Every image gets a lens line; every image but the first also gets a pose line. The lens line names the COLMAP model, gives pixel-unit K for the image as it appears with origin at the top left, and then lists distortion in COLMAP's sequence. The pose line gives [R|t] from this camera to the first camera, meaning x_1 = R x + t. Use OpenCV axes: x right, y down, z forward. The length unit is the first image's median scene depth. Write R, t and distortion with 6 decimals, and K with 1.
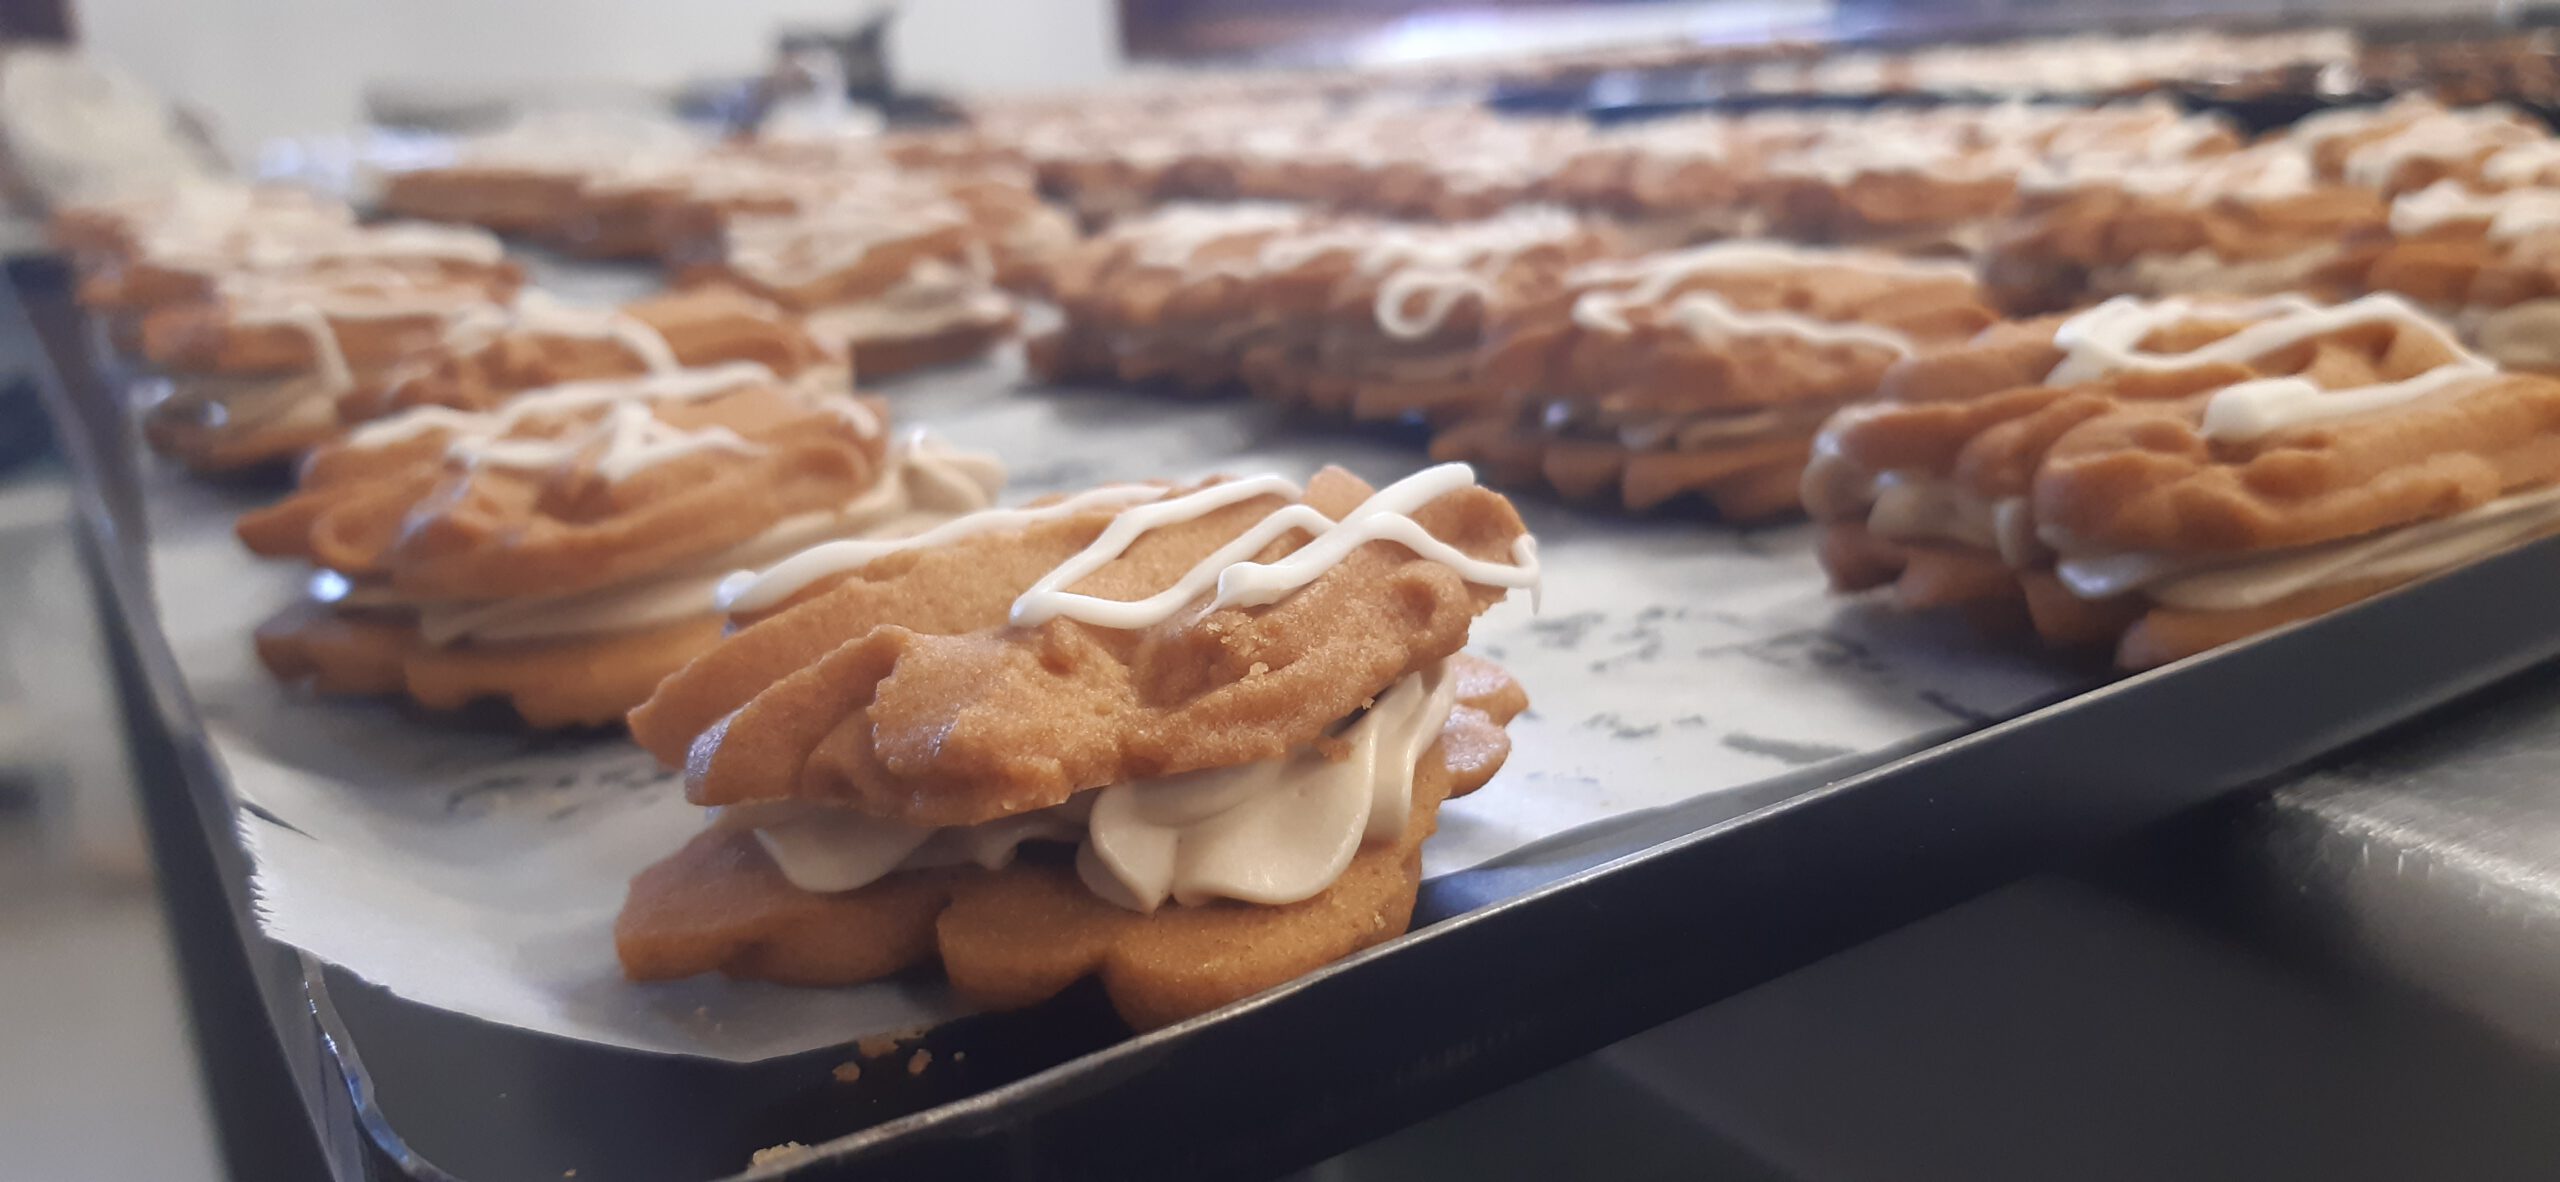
lens RADIAL K [[2494.6, 0, 1245.9], [0, 2494.6, 590.8], [0, 0, 1]] dist [0.001066, -0.291839]
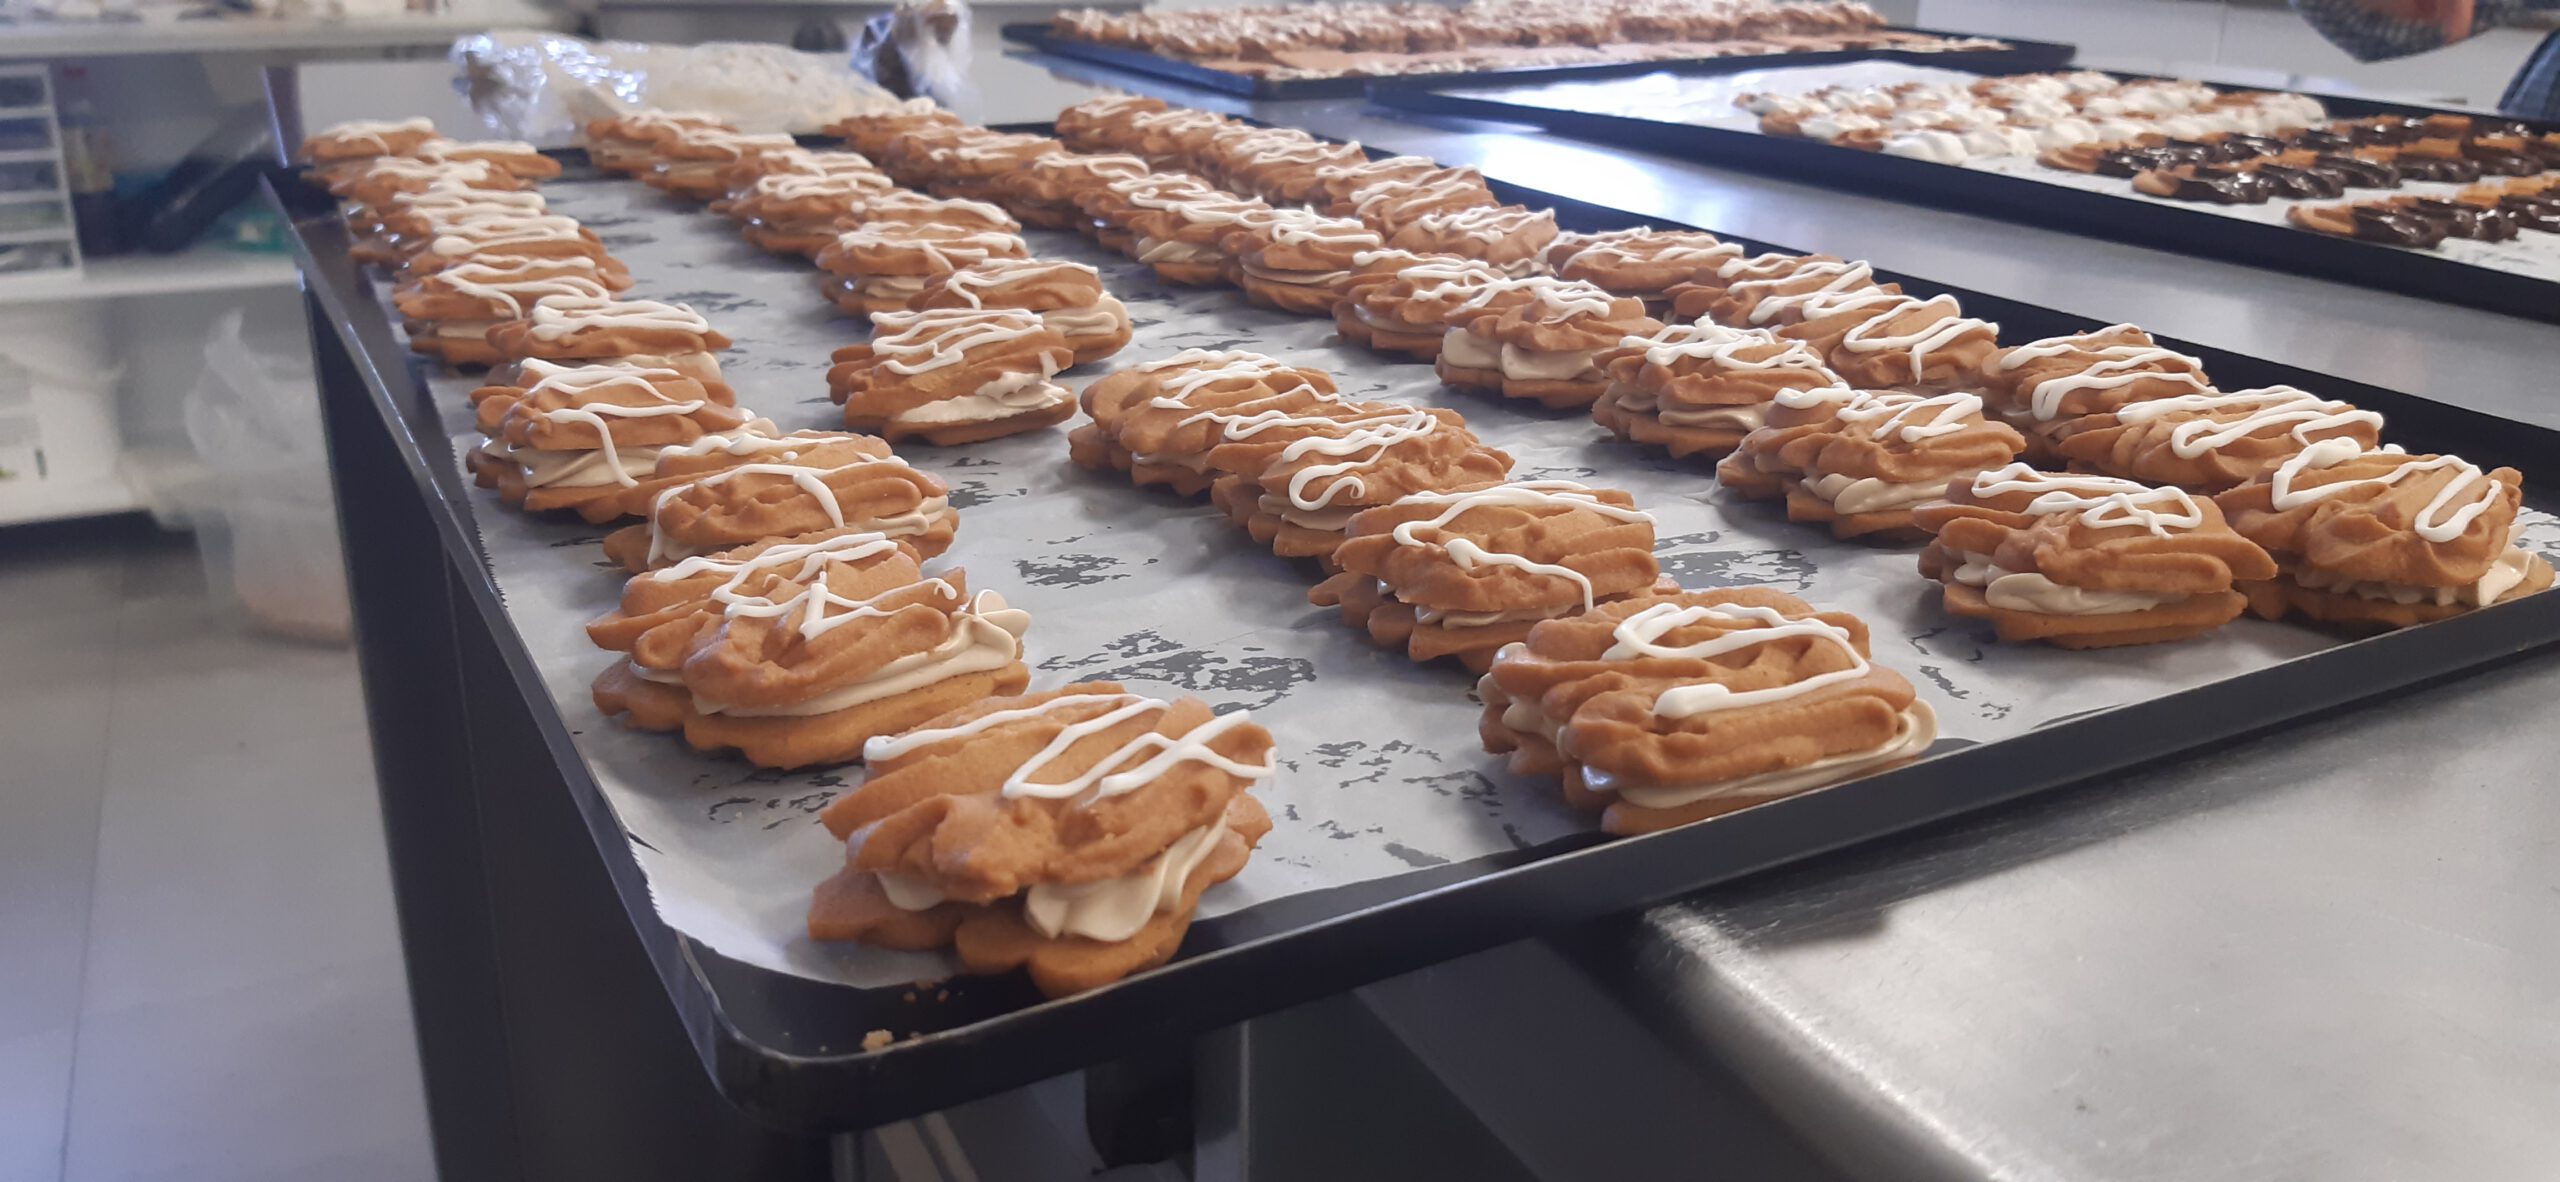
lens RADIAL K [[2494.6, 0, 1245.9], [0, 2494.6, 590.8], [0, 0, 1]] dist [0.001066, -0.291839]
pose [[0.995284, 0.091303, -0.032757, 0.154459], [-0.088362, 0.992696, 0.082142, -0.326587], [0.040018, -0.078860, 0.996082, -1.019621]]
